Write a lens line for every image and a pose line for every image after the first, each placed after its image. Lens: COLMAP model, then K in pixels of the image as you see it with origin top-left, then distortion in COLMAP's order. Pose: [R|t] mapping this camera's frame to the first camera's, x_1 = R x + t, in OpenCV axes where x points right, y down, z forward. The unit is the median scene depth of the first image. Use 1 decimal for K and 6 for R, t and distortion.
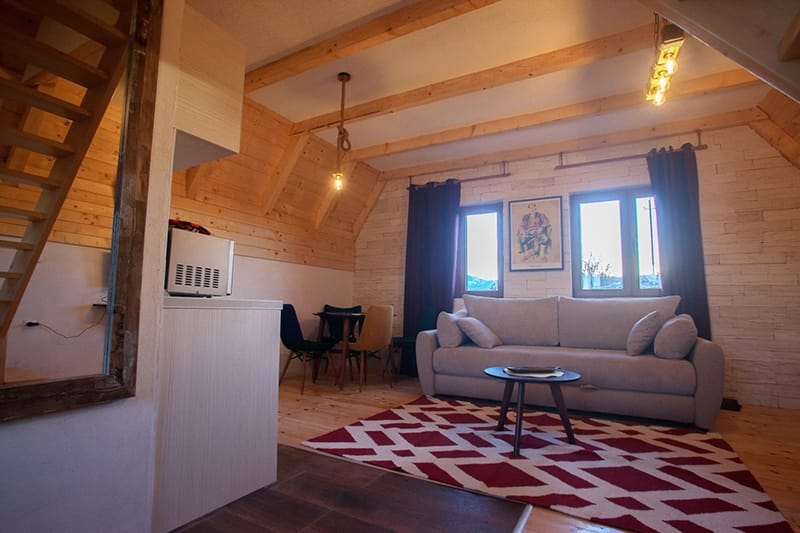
lens RADIAL K [[398.8, 0, 404.2], [0, 398.8, 265.8], [0, 0, 1]] dist [-0.000749, 0.001363]
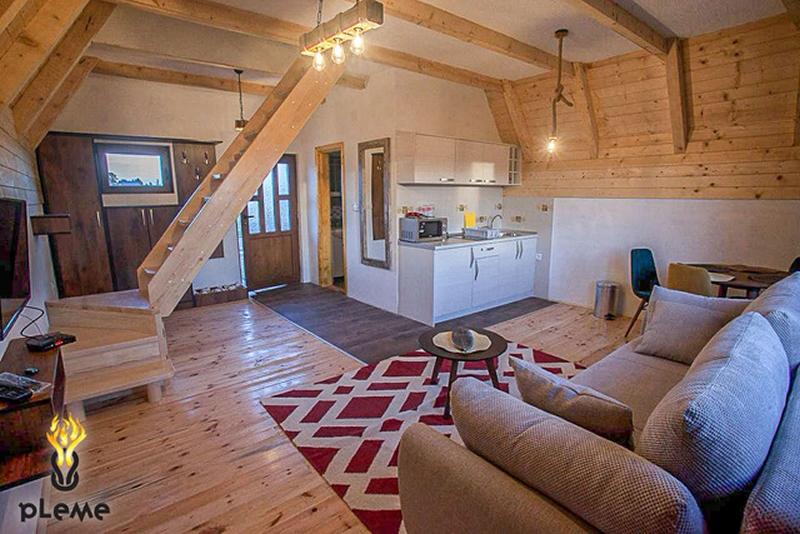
lens RADIAL K [[398.8, 0, 404.2], [0, 398.8, 266.3], [0, 0, 1]] dist [-0.000749, 0.001363]
pose [[-0.372380, 0.154058, -0.915205, 0.730350], [0.090828, 0.987442, 0.129261, -0.038184], [0.923625, -0.034992, -0.381697, 0.719997]]
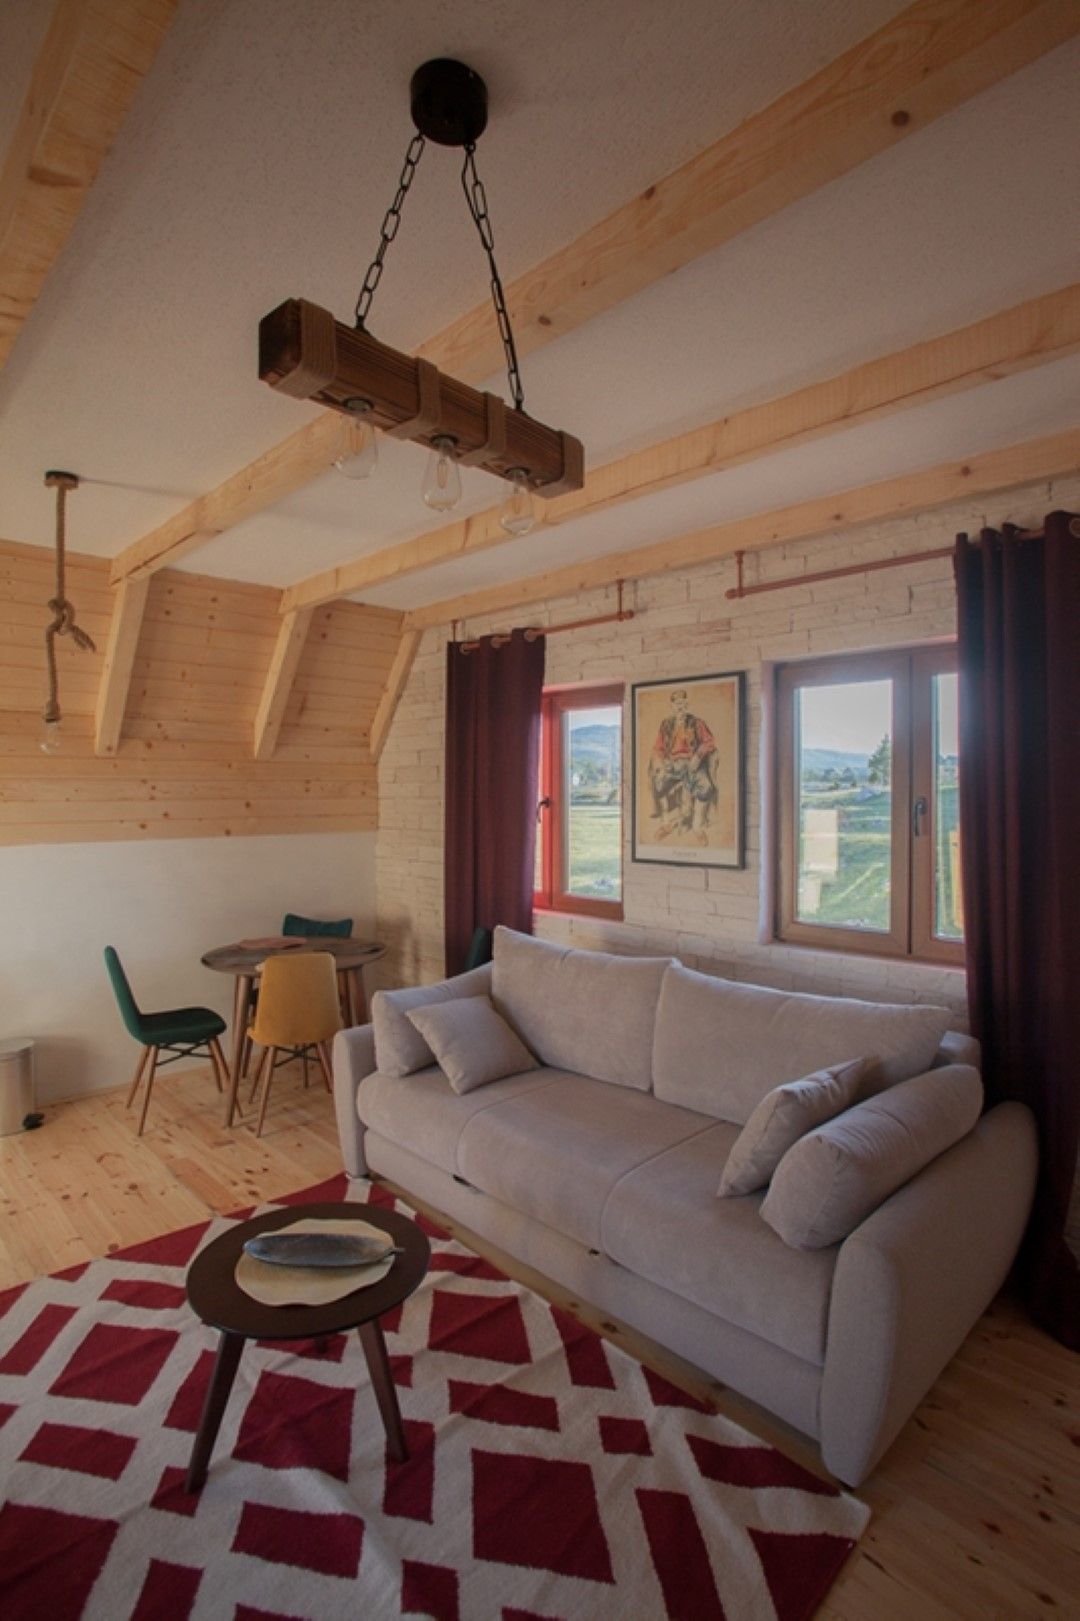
lens RADIAL K [[808.0, 0, 541.6], [0, 808.0, 800.0], [0, 0, 1]] dist [-0.000749, 0.001363]
pose [[0.951079, -0.011161, -0.308747, 0.440469], [0.046663, 0.993072, 0.107846, -0.143666], [0.305404, -0.116977, 0.945010, 0.212339]]
